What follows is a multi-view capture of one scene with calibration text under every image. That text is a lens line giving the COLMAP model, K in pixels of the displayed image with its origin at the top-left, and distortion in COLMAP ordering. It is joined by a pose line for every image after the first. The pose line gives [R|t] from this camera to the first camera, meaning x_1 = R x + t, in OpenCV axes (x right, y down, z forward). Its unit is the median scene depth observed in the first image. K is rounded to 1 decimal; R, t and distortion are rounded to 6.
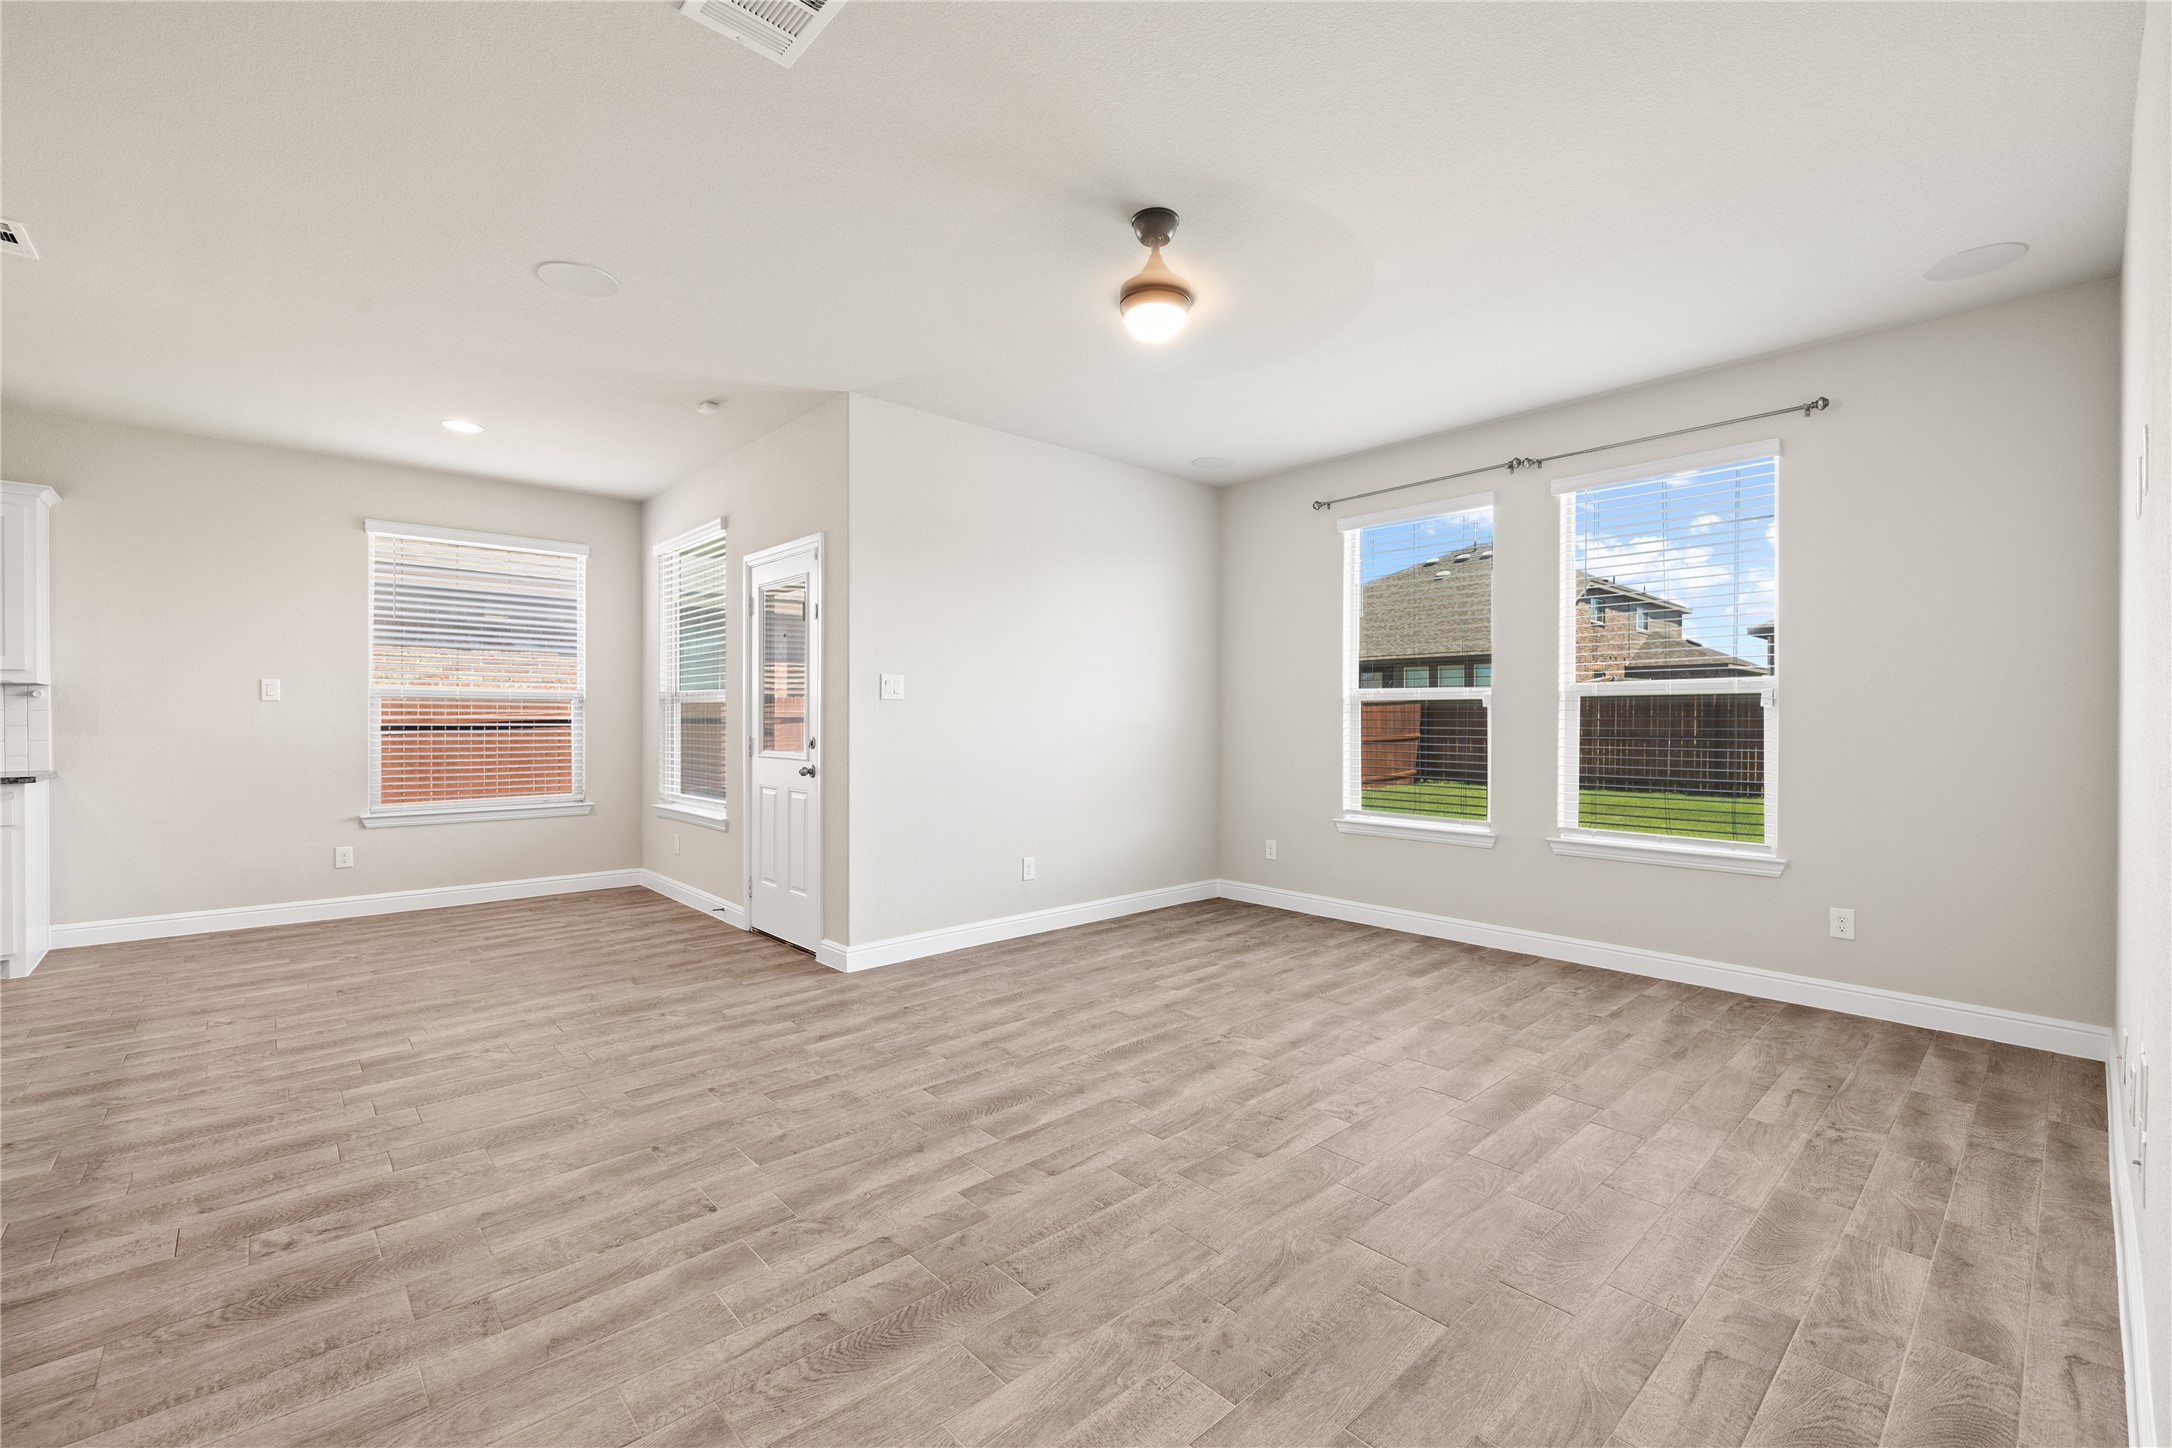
lens RADIAL K [[921.0, 0, 1081.8], [0, 921.0, 724.1], [0, 0, 1]] dist [-0.000413, 0.000199]
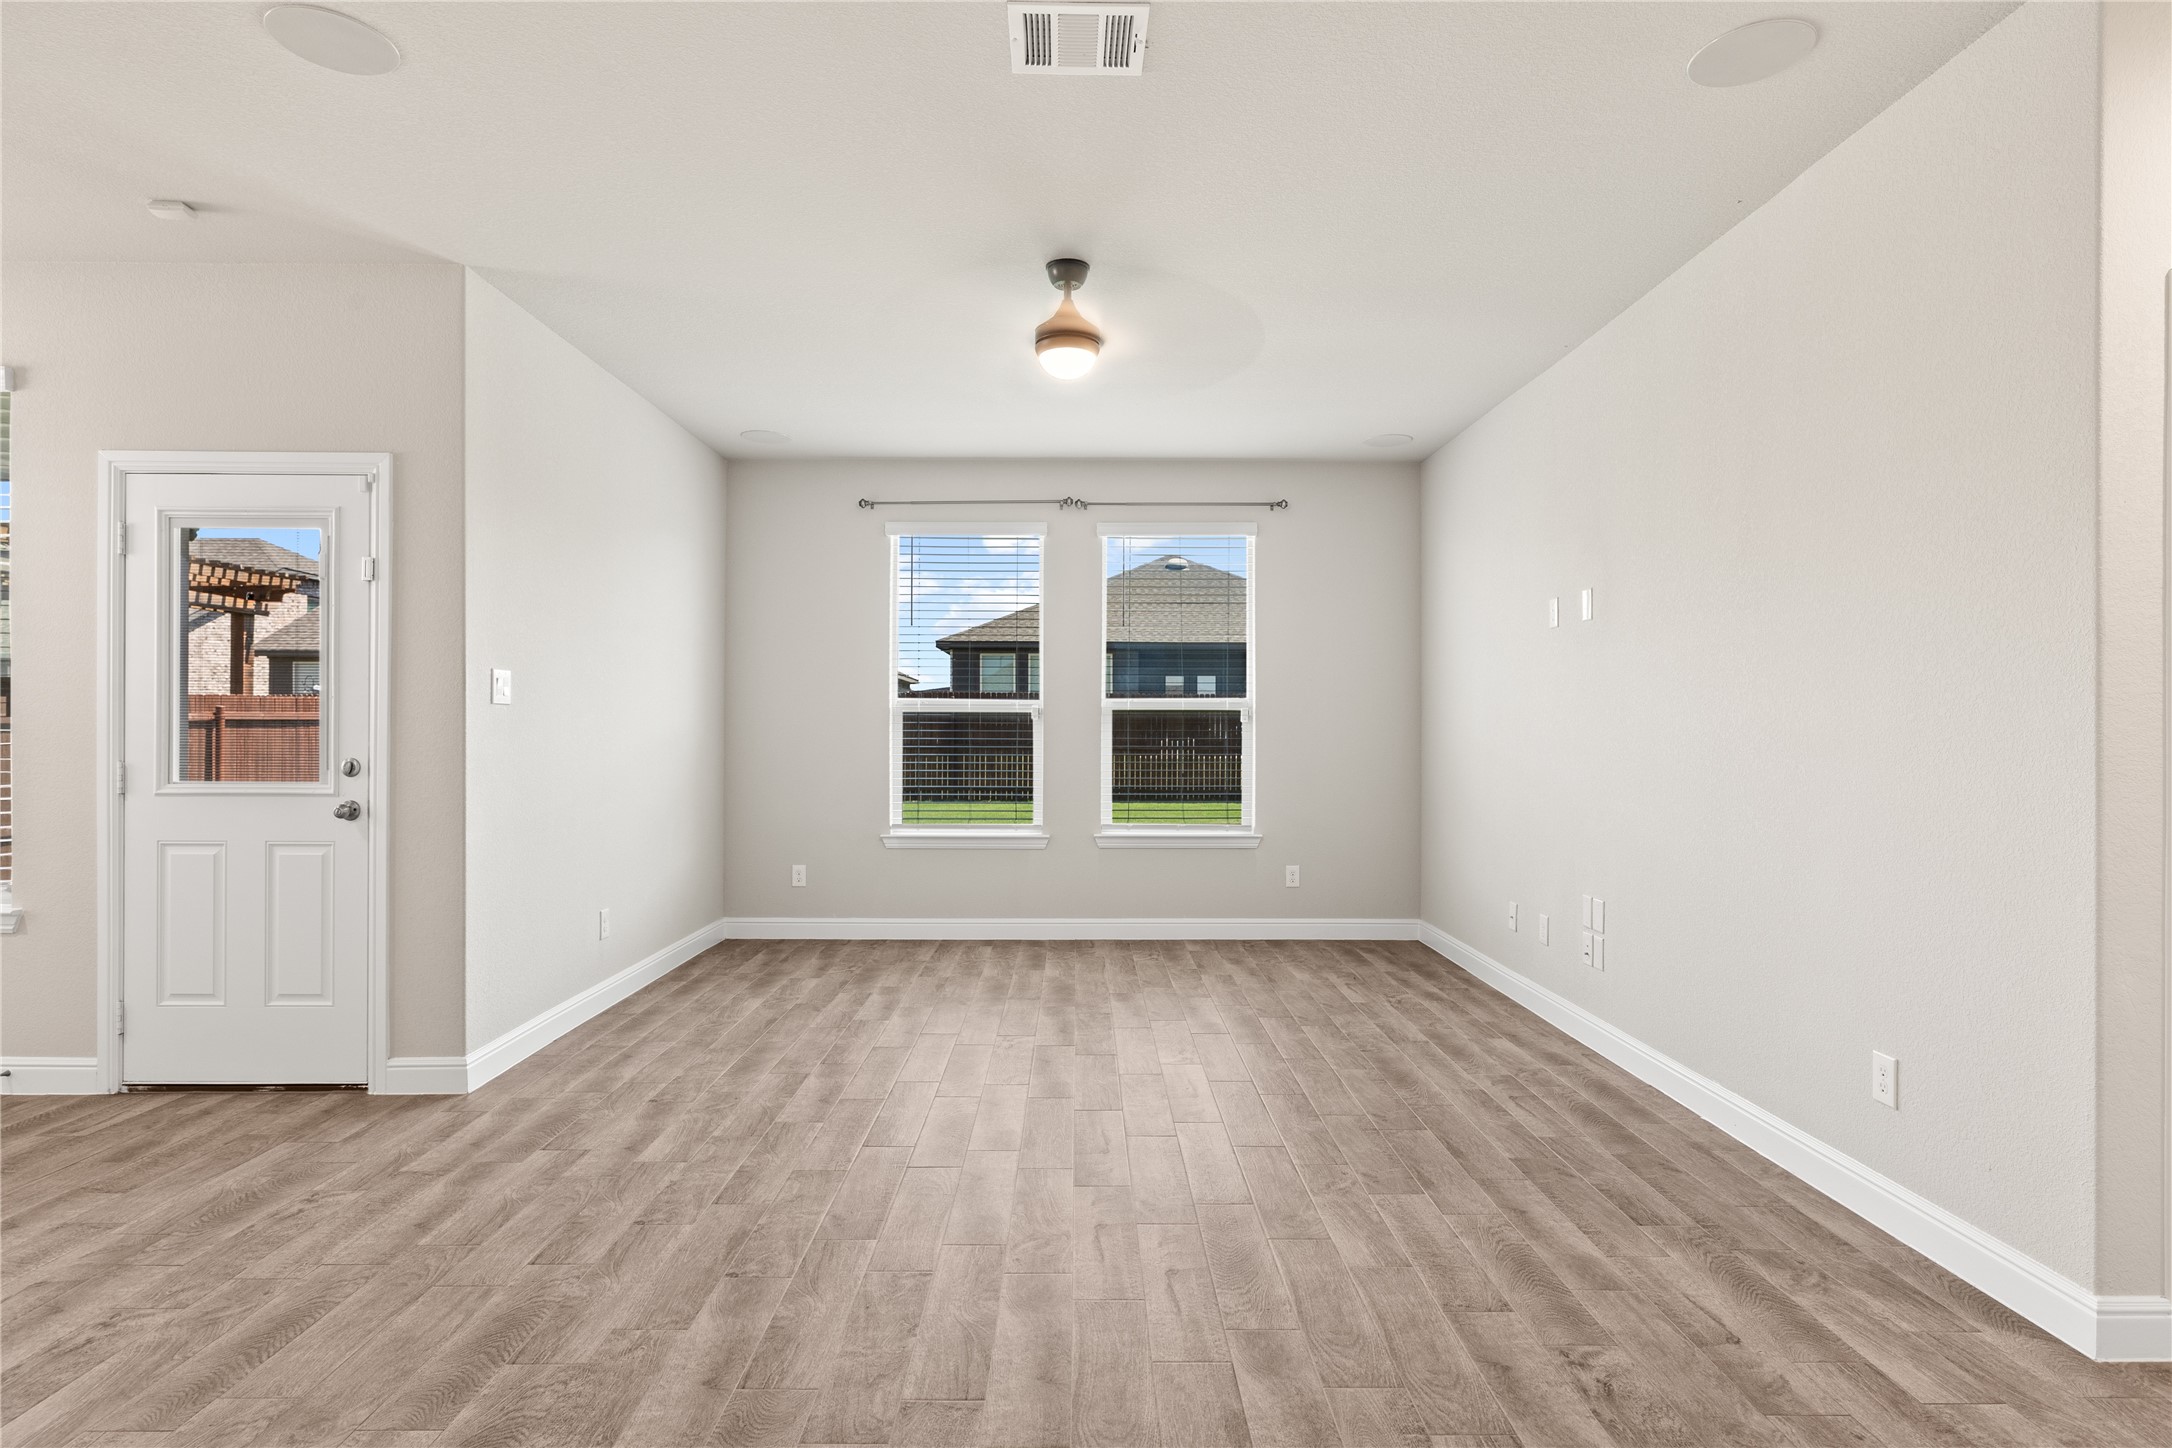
lens RADIAL K [[1143.6, 0, 1089.5], [0, 1143.6, 725.5], [0, 0, 1]] dist [-0.006404, 0.001650]
pose [[0.661295, 0.001985, 0.750124, -0.675627], [0.002341, 0.999986, -0.004710, -0.005920], [-0.750123, 0.004870, 0.661281, 0.076227]]
